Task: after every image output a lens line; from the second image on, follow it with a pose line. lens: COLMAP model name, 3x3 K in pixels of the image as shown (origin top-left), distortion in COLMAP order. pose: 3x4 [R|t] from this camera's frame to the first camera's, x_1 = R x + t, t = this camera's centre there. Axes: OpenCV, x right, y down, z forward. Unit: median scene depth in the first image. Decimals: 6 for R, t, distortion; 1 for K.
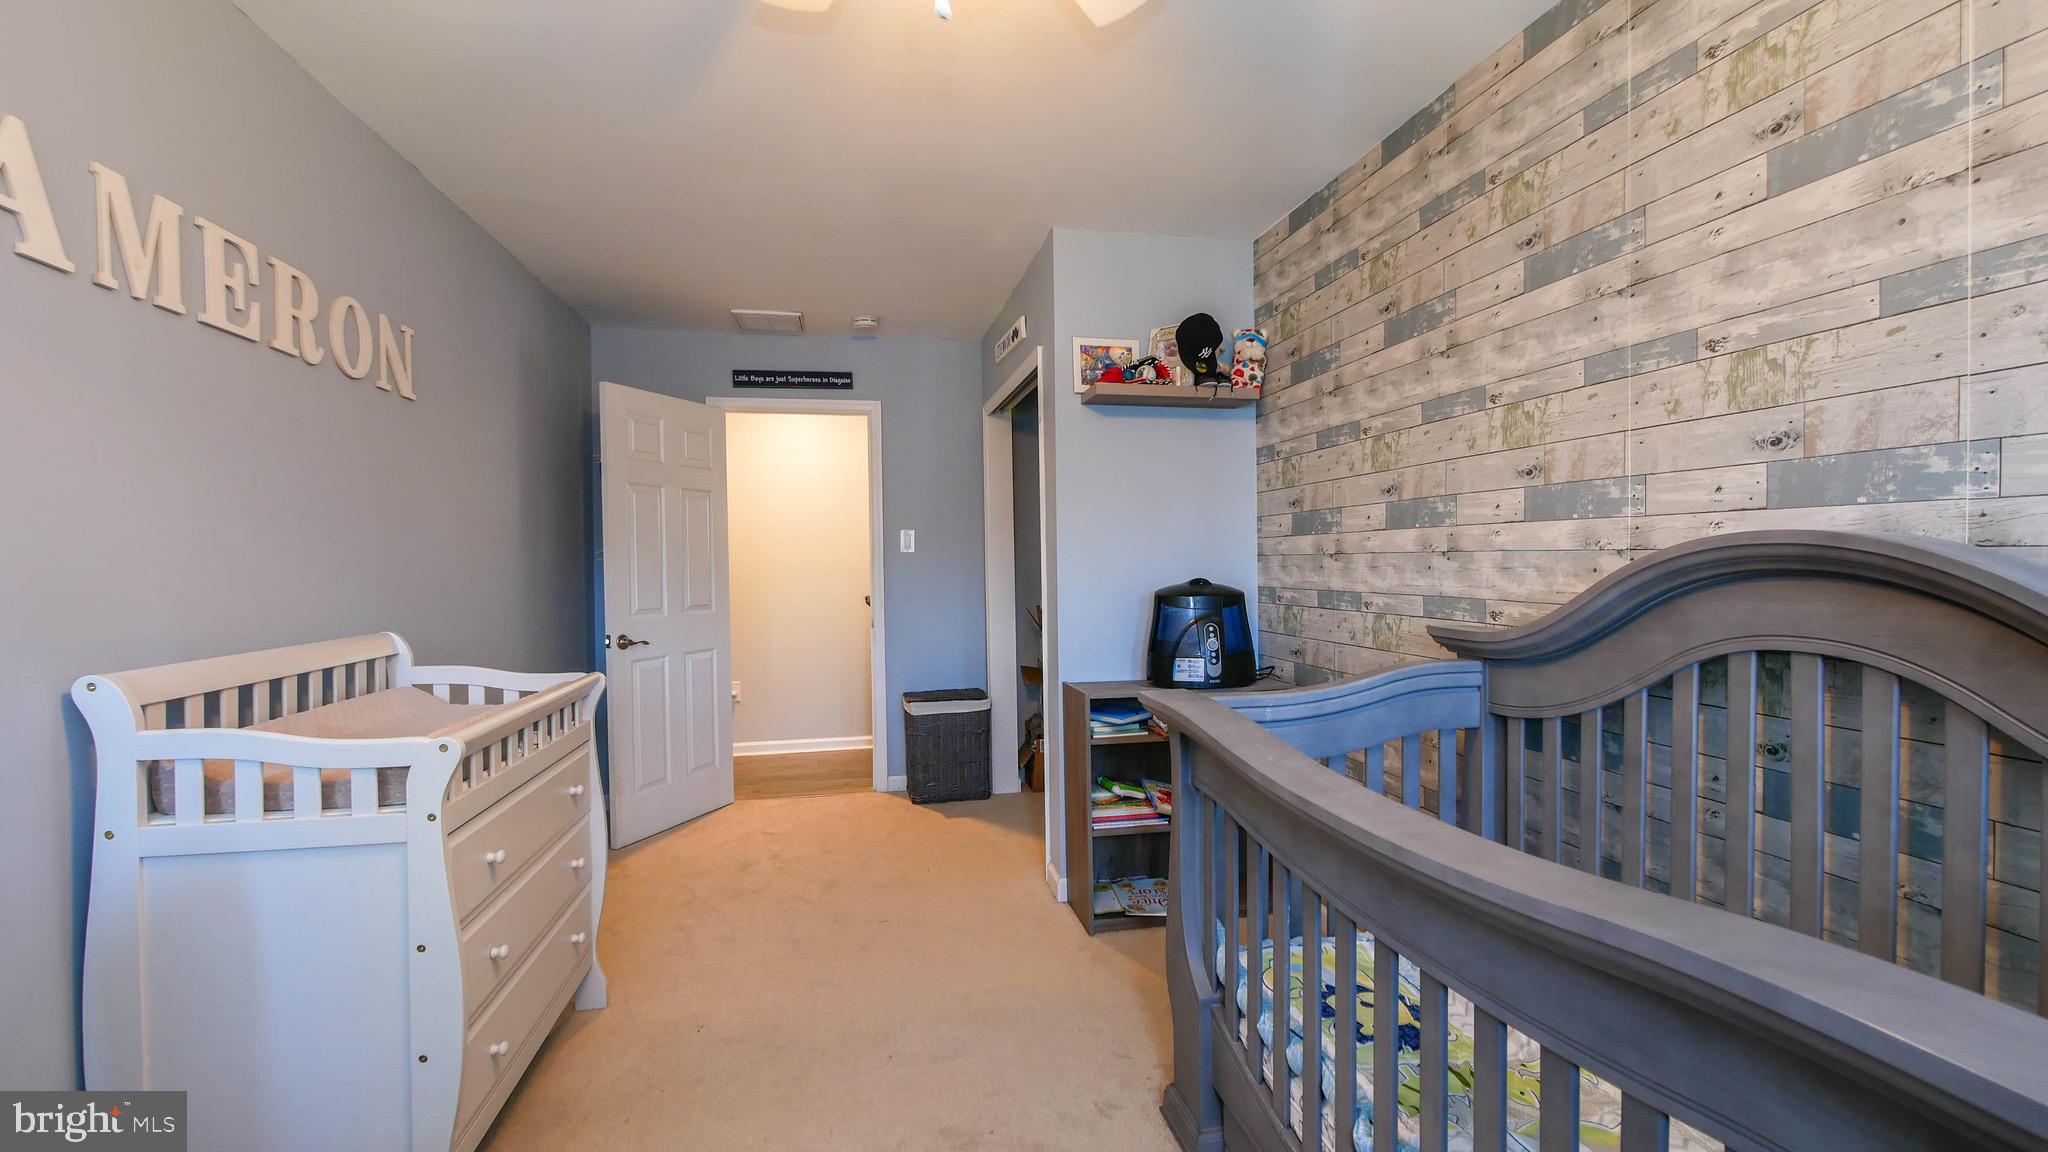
lens RADIAL K [[847.2, 0, 1020.0], [0, 847.2, 569.0], [0, 0, 1]] dist [-0.002150, 0.000143]
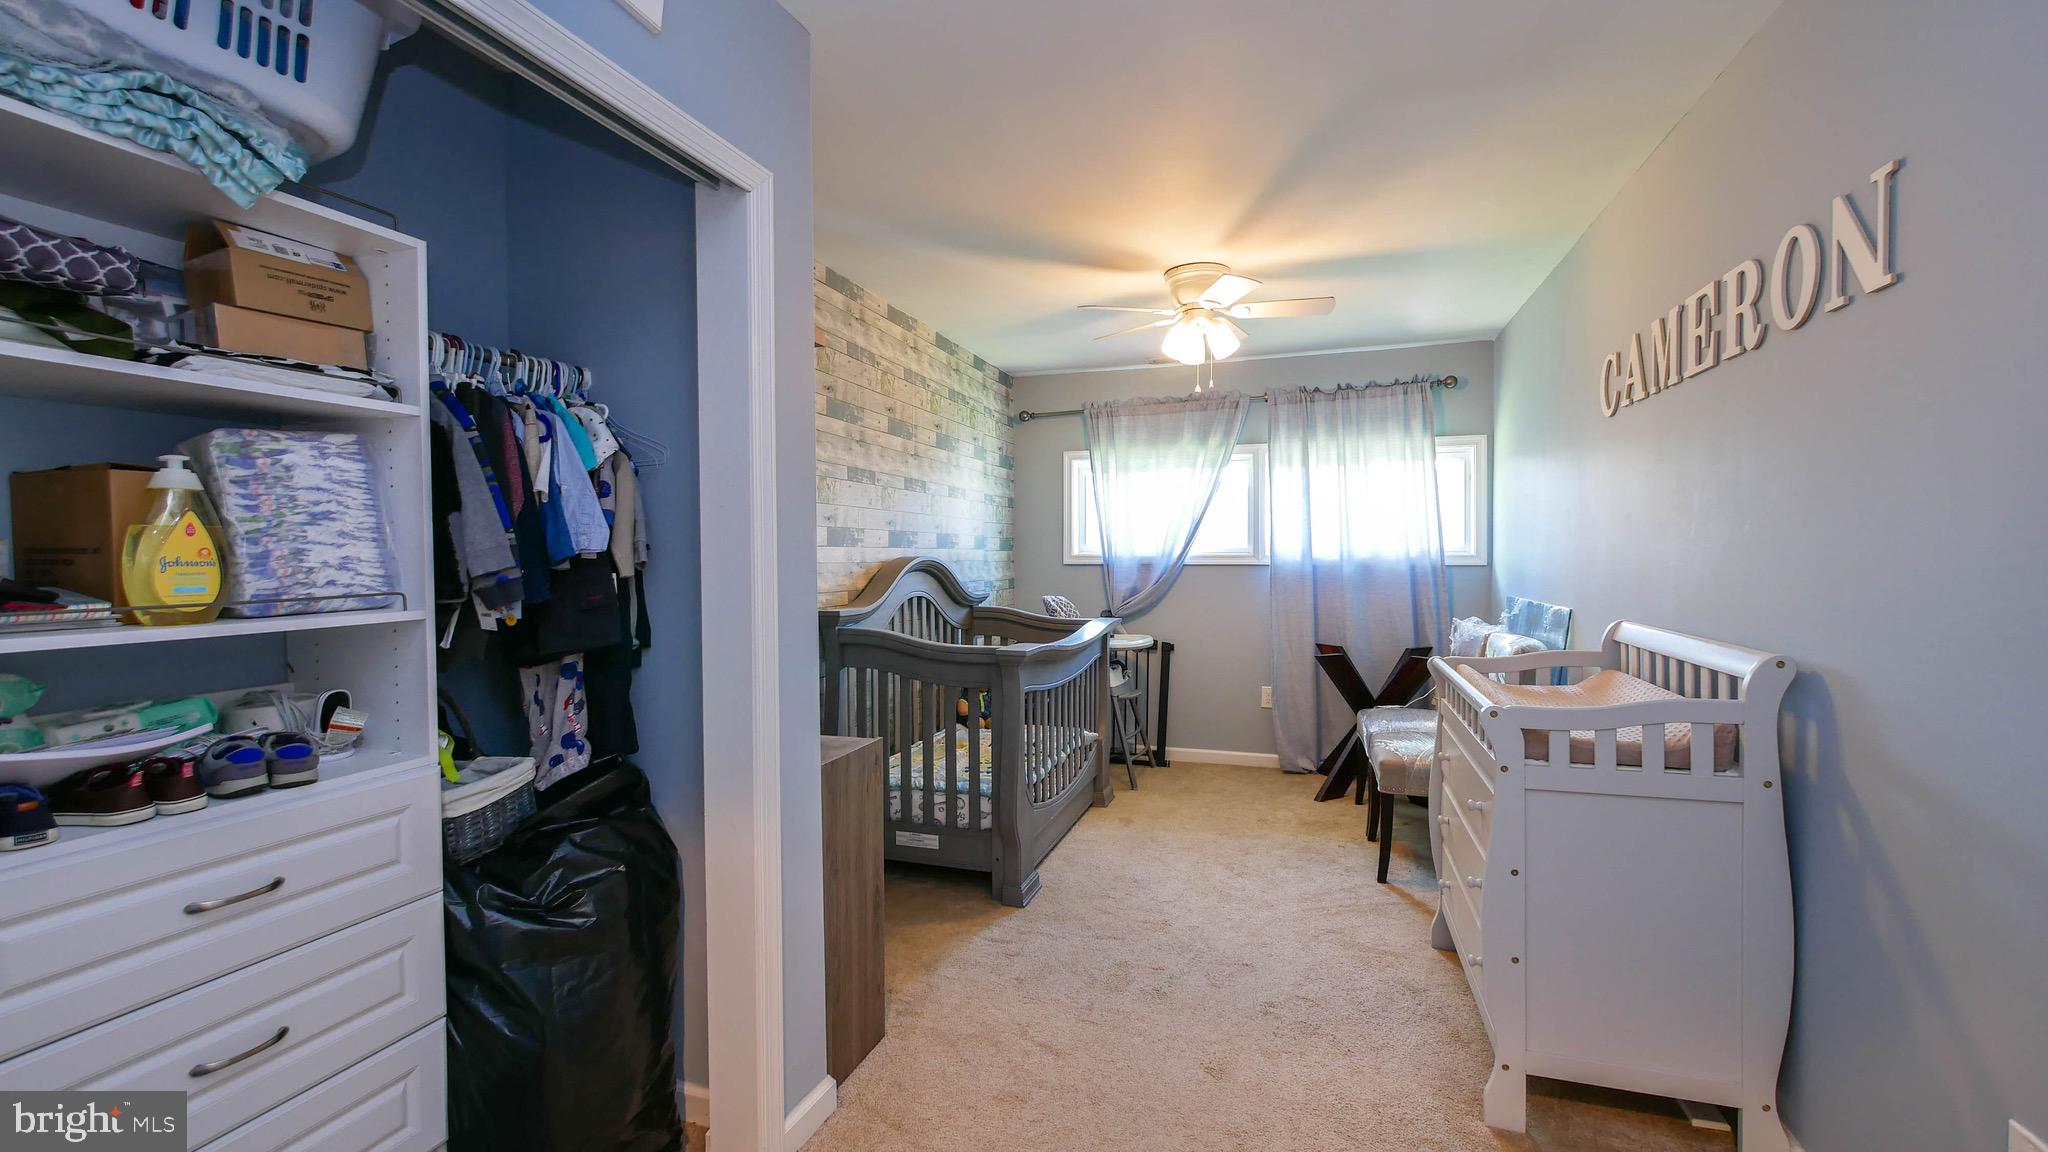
lens RADIAL K [[847.2, 0, 1015.4], [0, 847.2, 578.8], [0, 0, 1]] dist [-0.002150, 0.000143]
pose [[-0.892932, 0.019540, 0.449768, -0.518836], [0.034189, 0.999116, 0.024470, -0.019017], [-0.448892, 0.037227, -0.892810, 2.386926]]
